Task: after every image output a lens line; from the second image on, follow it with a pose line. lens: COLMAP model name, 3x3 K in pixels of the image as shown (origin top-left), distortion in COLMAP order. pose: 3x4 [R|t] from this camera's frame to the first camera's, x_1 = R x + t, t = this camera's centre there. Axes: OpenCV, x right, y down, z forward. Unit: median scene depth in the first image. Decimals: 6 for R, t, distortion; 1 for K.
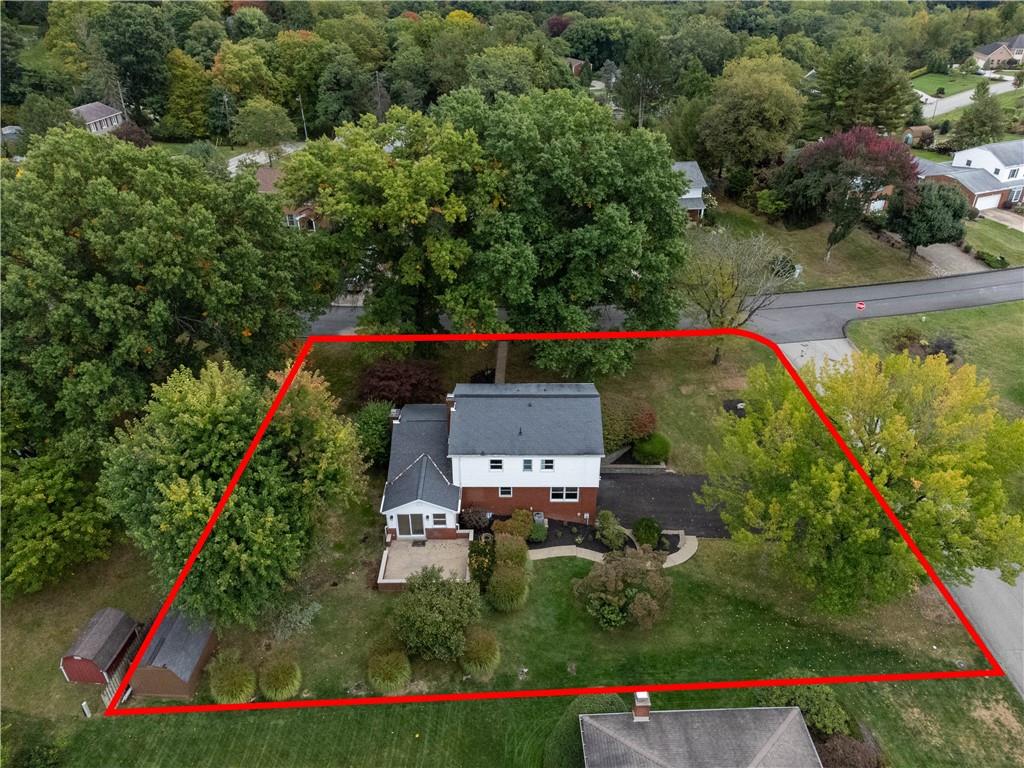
lens RADIAL K [[778.6, 0, 513.1], [0, 778.6, 377.5], [0, 0, 1]] dist [0.027681, -0.001316]
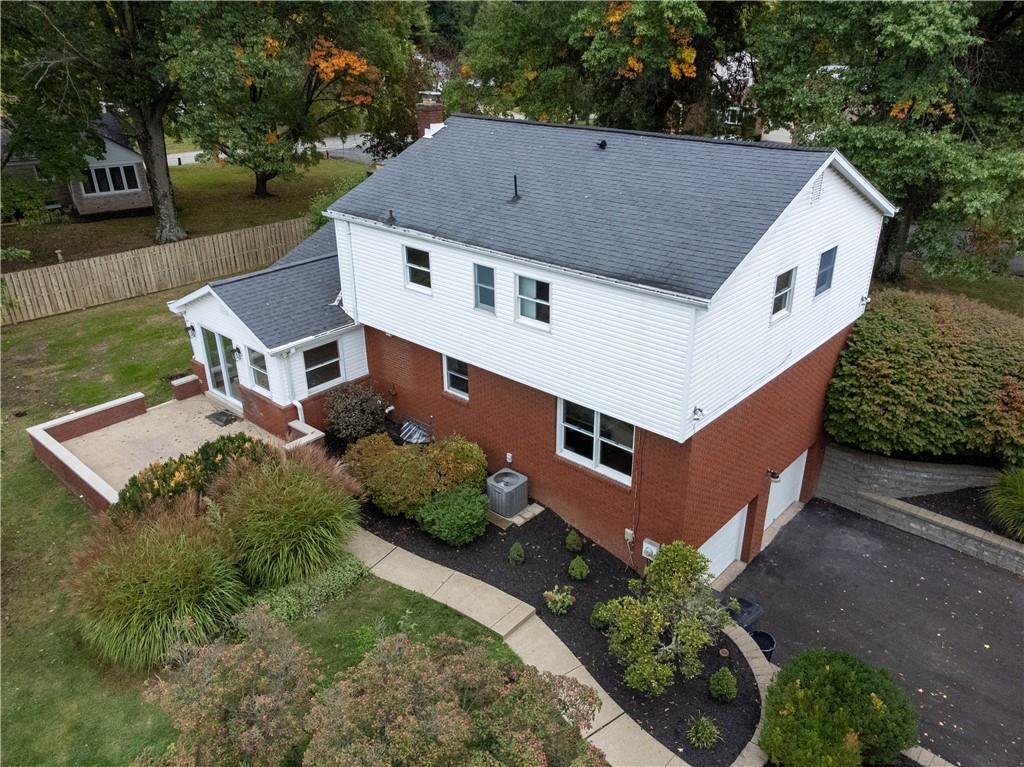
lens RADIAL K [[760.6, 0, 512.0], [0, 760.6, 383.5], [0, 0, 1]] dist [0.007865, 0.008844]
pose [[0.741220, 0.280664, -0.609771, 0.221469], [-0.346381, 0.938033, 0.010706, 0.141432], [0.574990, 0.203278, 0.792505, 0.774558]]
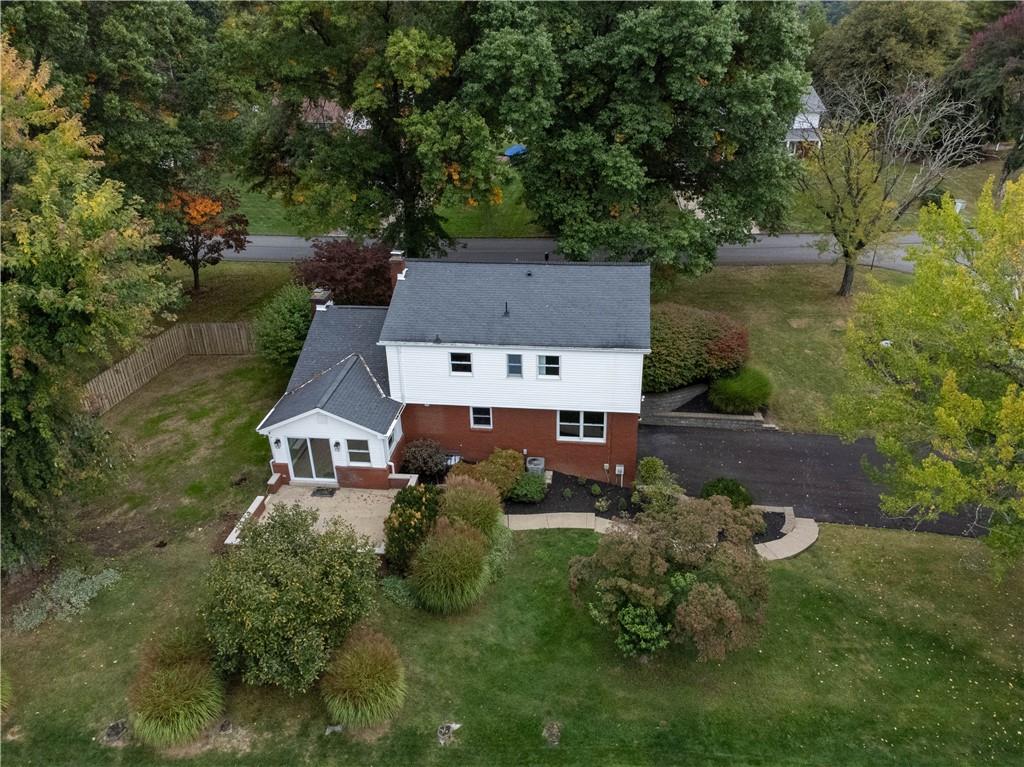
lens RADIAL K [[770.7, 0, 512.0], [0, 770.7, 383.5], [0, 0, 1]] dist [0.015130, 0.014230]
pose [[0.991583, 0.038224, -0.123705, 0.087566], [-0.047604, 0.996138, -0.073779, 0.168034], [0.120407, 0.079047, 0.989572, 0.438560]]
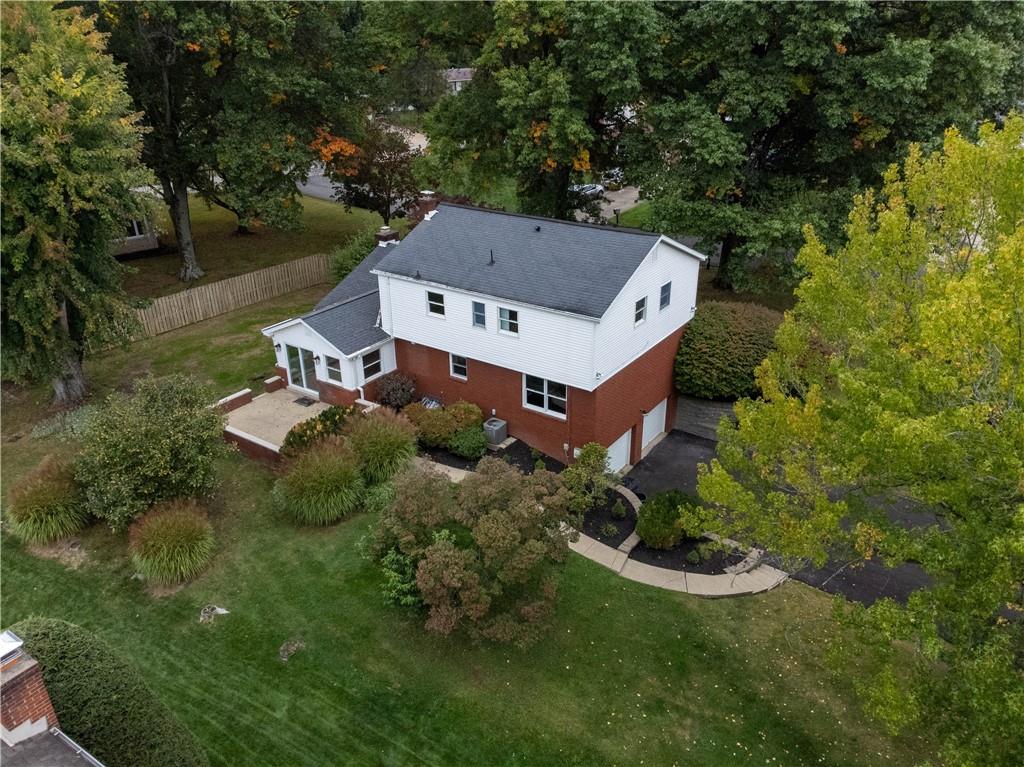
lens RADIAL K [[770.7, 0, 512.0], [0, 770.7, 383.5], [0, 0, 1]] dist [0.015130, 0.014230]
pose [[0.818064, 0.236026, -0.524465, 0.336148], [-0.292229, 0.956006, -0.025588, 0.166748], [0.495352, 0.174197, 0.851047, 0.554611]]
